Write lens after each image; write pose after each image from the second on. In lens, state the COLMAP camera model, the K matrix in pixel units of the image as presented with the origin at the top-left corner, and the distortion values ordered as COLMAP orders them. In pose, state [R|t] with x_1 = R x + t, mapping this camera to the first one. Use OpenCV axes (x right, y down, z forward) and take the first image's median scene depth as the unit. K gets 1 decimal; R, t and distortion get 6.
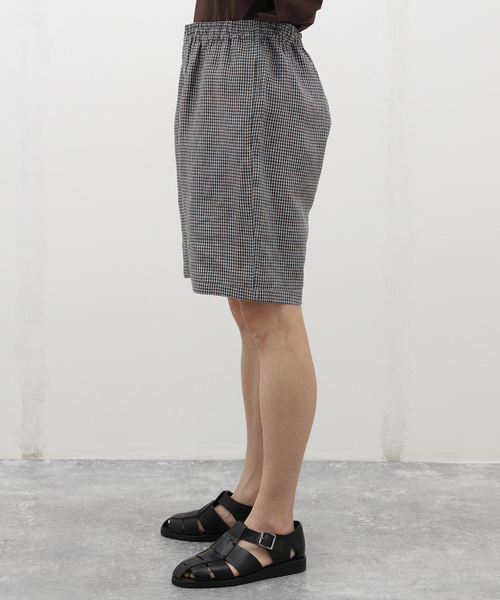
lens RADIAL K [[1874.5, 0, 249.7], [0, 1874.5, 295.5], [0, 0, 1]] dist [0.405486, 0.000000]
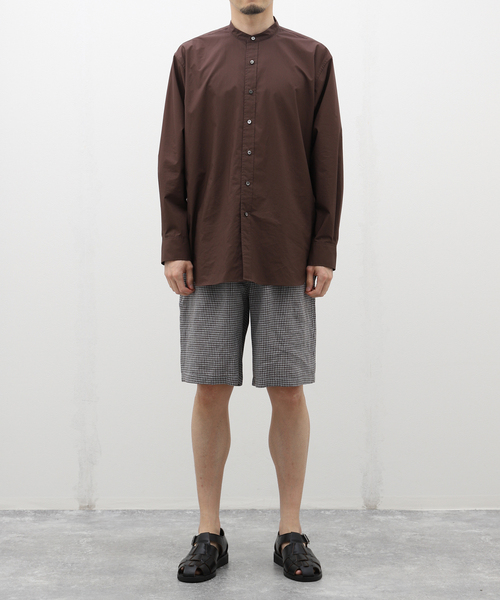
lens RADIAL K [[2429.2, 0, 254.9], [0, 2429.2, 300.0], [0, 0, 1]] dist [0.699044, 0.000000]
pose [[0.999777, -0.011615, -0.017610, 0.029741], [0.010778, 0.998840, -0.046931, 0.025058], [0.018134, 0.046731, 0.998743, -0.676642]]
